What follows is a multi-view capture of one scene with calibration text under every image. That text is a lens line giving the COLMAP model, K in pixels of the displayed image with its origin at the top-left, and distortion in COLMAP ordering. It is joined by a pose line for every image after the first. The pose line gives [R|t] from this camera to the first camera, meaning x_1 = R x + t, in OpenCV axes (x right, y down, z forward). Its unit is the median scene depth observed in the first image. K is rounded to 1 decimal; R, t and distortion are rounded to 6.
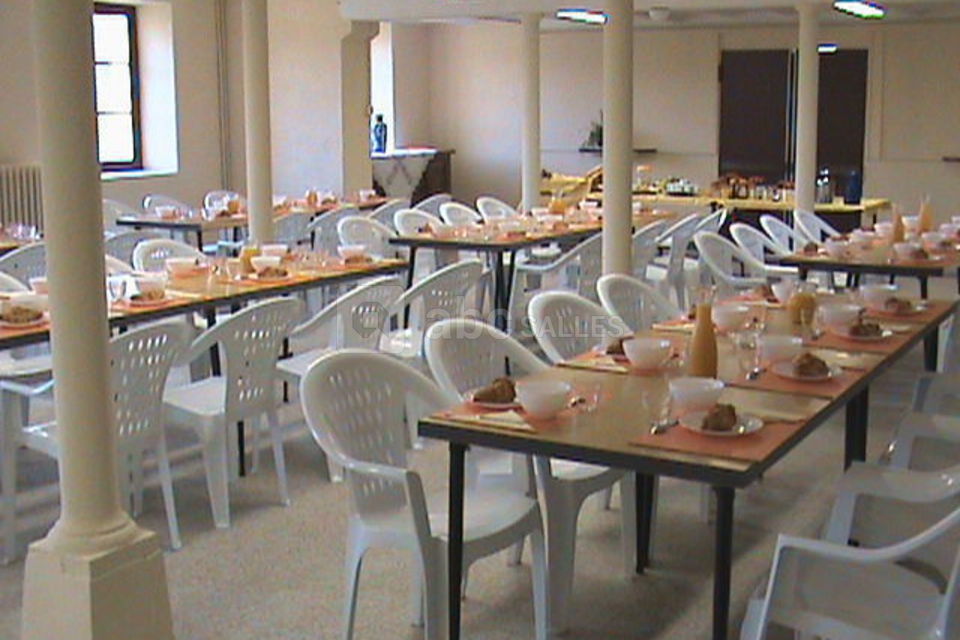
lens RADIAL K [[1244.5, 0, 480.0], [0, 1244.5, 320.0], [0, 0, 1]] dist [-0.120683, 0.032145]
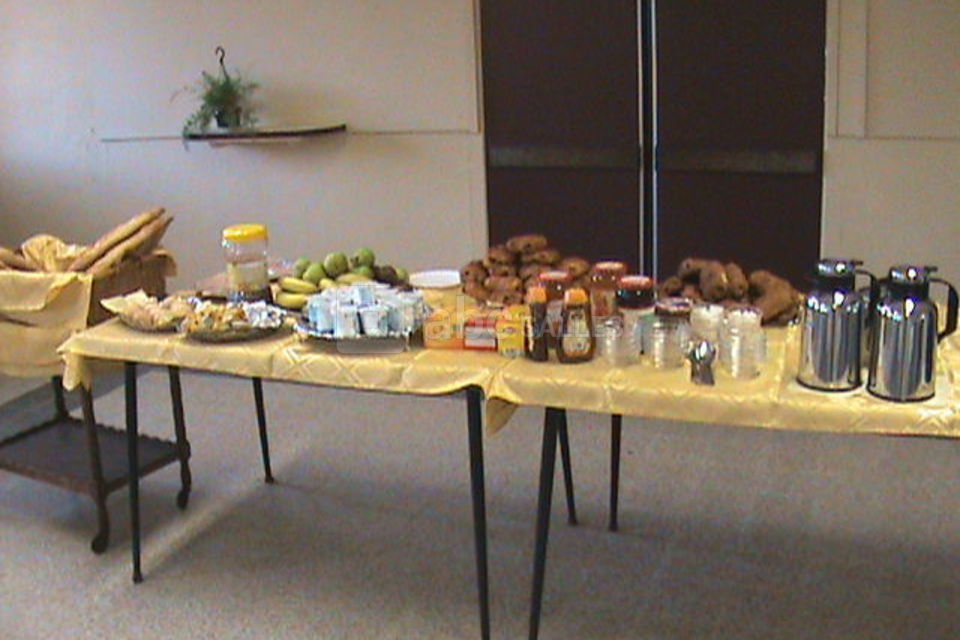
lens RADIAL K [[1075.1, 0, 480.0], [0, 1075.1, 320.0], [0, 0, 1]] dist [-0.218648, -0.002997]
pose [[0.983111, -0.081795, 0.163713, 0.248095], [0.065785, 0.992715, 0.100945, -0.212280], [-0.170777, -0.088470, 0.981330, 1.248315]]
